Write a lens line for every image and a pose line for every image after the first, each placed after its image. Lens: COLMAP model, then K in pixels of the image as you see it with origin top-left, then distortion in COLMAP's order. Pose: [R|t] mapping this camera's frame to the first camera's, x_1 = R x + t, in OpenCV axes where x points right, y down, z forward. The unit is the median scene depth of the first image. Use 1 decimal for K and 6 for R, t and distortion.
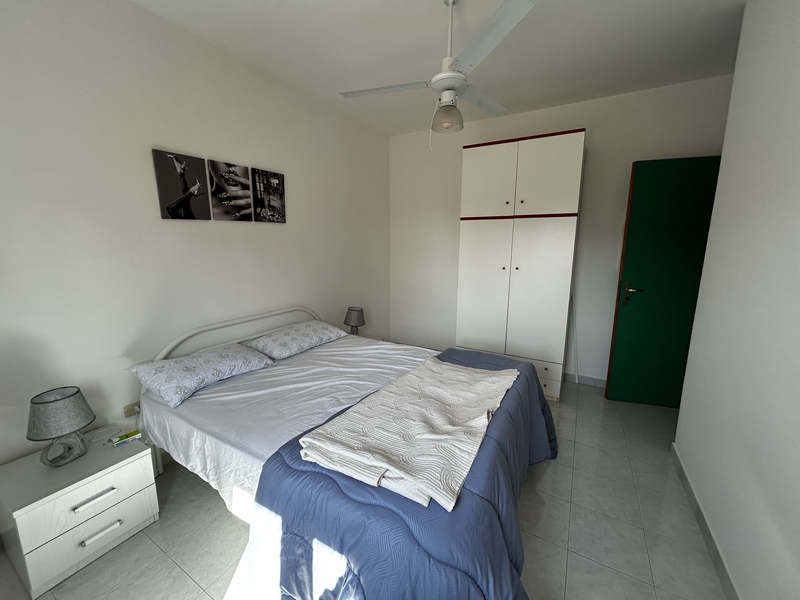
lens RADIAL K [[320.7, 0, 404.2], [0, 320.7, 296.0], [0, 0, 1]] dist [-0.000684, 0.000102]
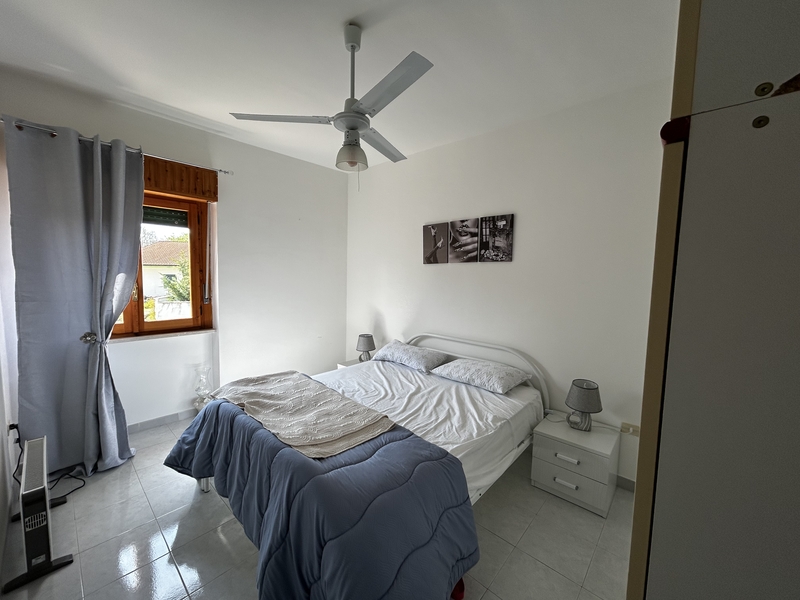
lens RADIAL K [[320.7, 0, 403.9], [0, 320.7, 299.6], [0, 0, 1]] dist [-0.000684, 0.000102]
pose [[-0.204217, 0.063535, -0.976862, 0.799628], [-0.193041, 0.975683, 0.103814, -0.178876], [0.959703, 0.209775, -0.186987, 1.055741]]
